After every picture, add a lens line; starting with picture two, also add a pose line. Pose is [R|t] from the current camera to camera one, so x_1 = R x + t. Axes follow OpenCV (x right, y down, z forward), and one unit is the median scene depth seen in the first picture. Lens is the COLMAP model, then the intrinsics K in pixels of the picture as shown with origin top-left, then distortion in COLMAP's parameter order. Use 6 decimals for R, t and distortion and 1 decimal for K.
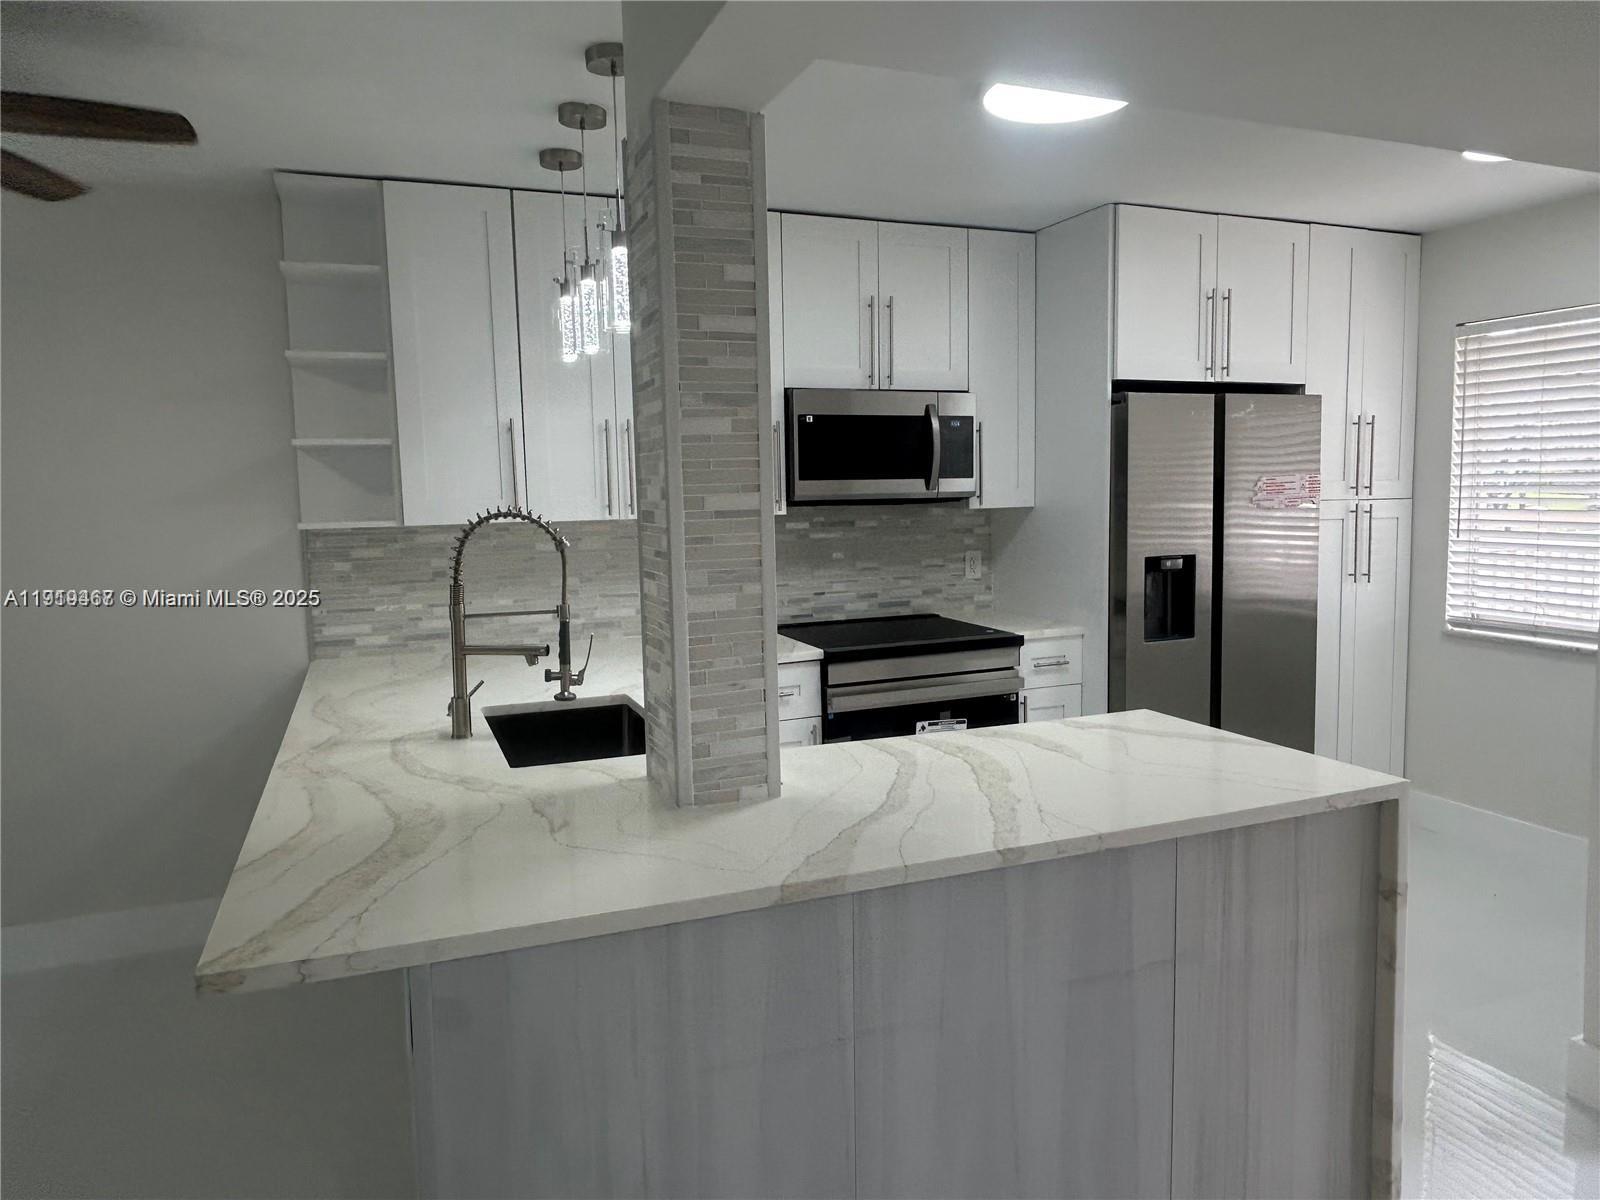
lens RADIAL K [[1028.8, 0, 798.4], [0, 1028.8, 600.8], [0, 0, 1]] dist [-0.004966, -0.001170]
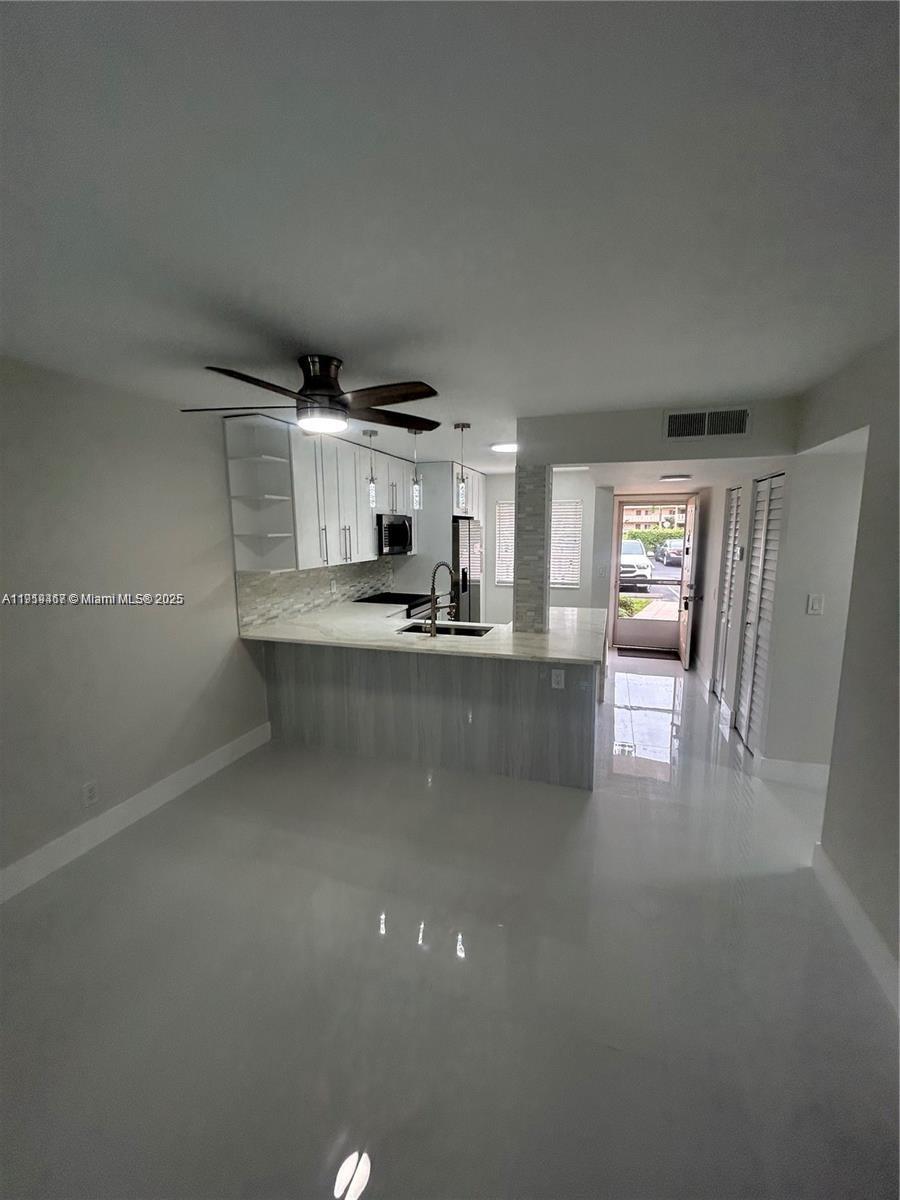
lens RADIAL K [[487.1, 0, 449.9], [0, 487.1, 601.4], [0, 0, 1]] dist [0.005370, -0.000003]
pose [[0.651043, -0.095931, 0.752954, -0.914116], [0.072313, 0.995308, 0.064282, -0.042566], [-0.755588, 0.012598, 0.654926, -0.014376]]
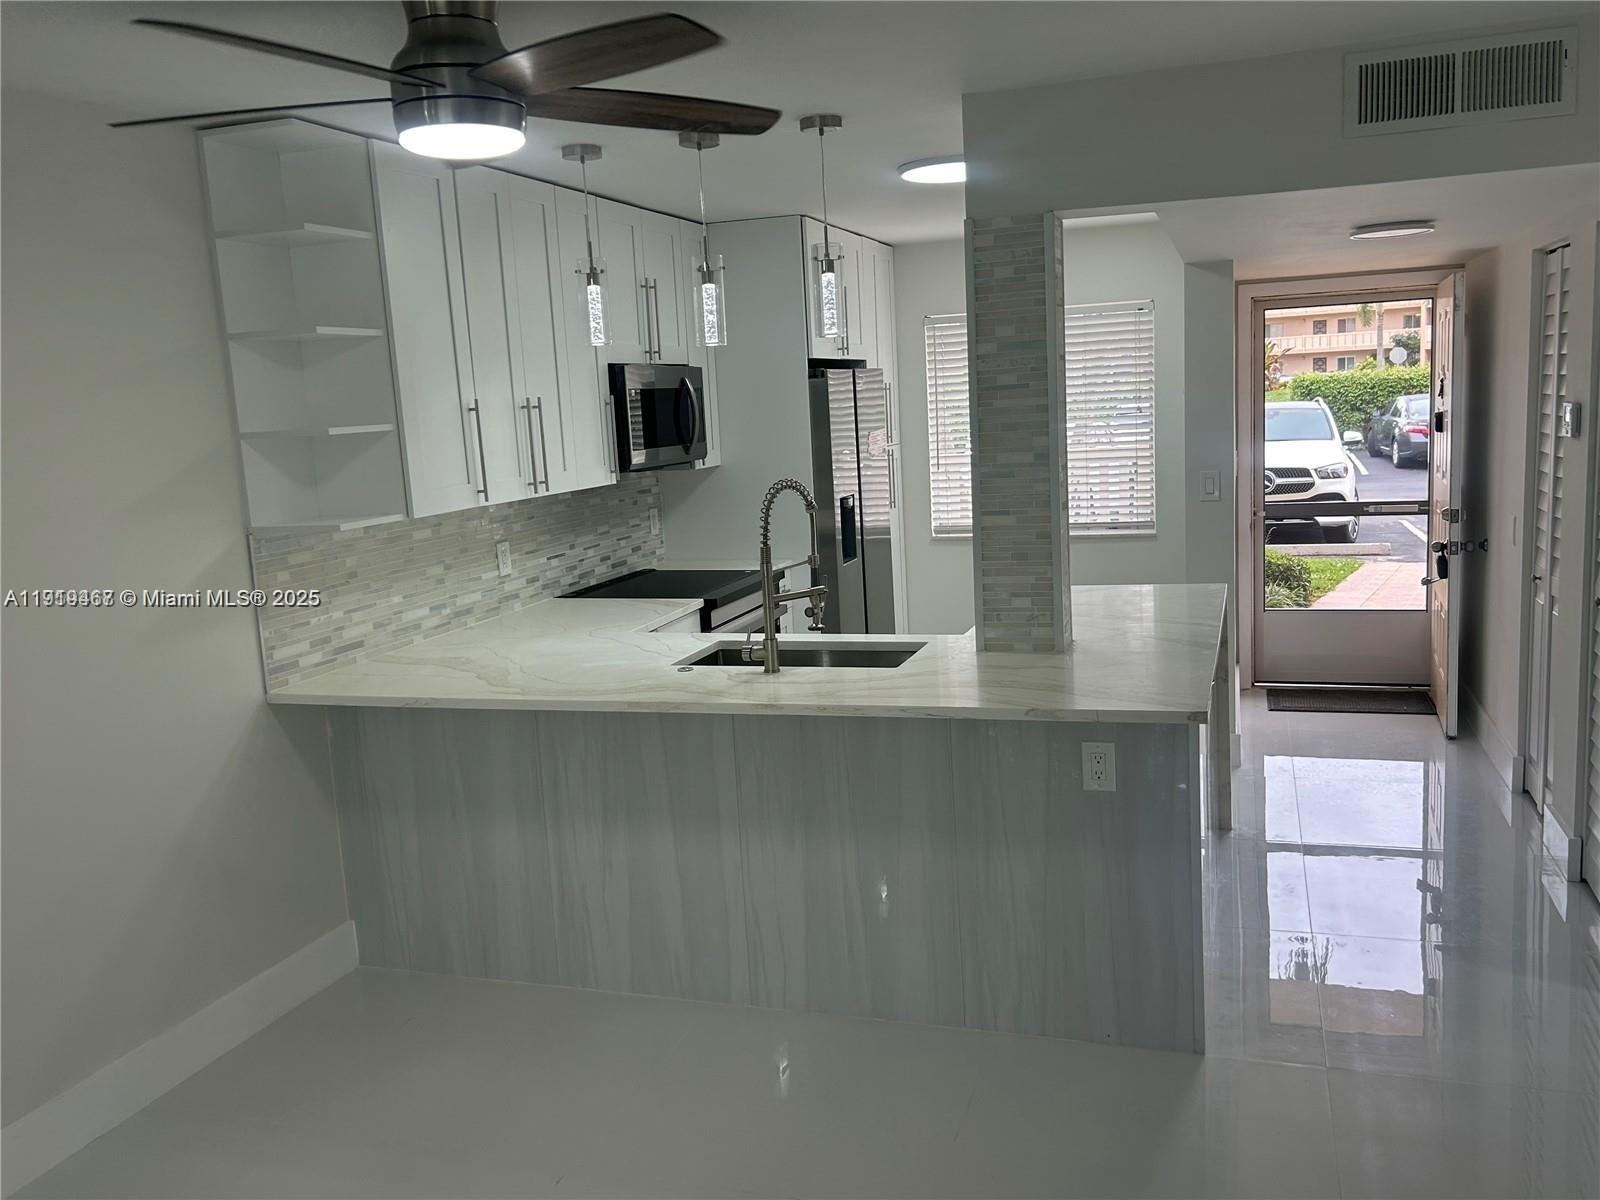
lens RADIAL K [[1318.4, 0, 813.4], [0, 1318.4, 593.9], [0, 0, 1]] dist [0.043668, -0.030144]
pose [[0.647882, -0.127633, 0.750972, -0.942089], [0.120302, 0.990635, 0.064578, -0.035394], [-0.752181, 0.048504, 0.657169, -0.044151]]
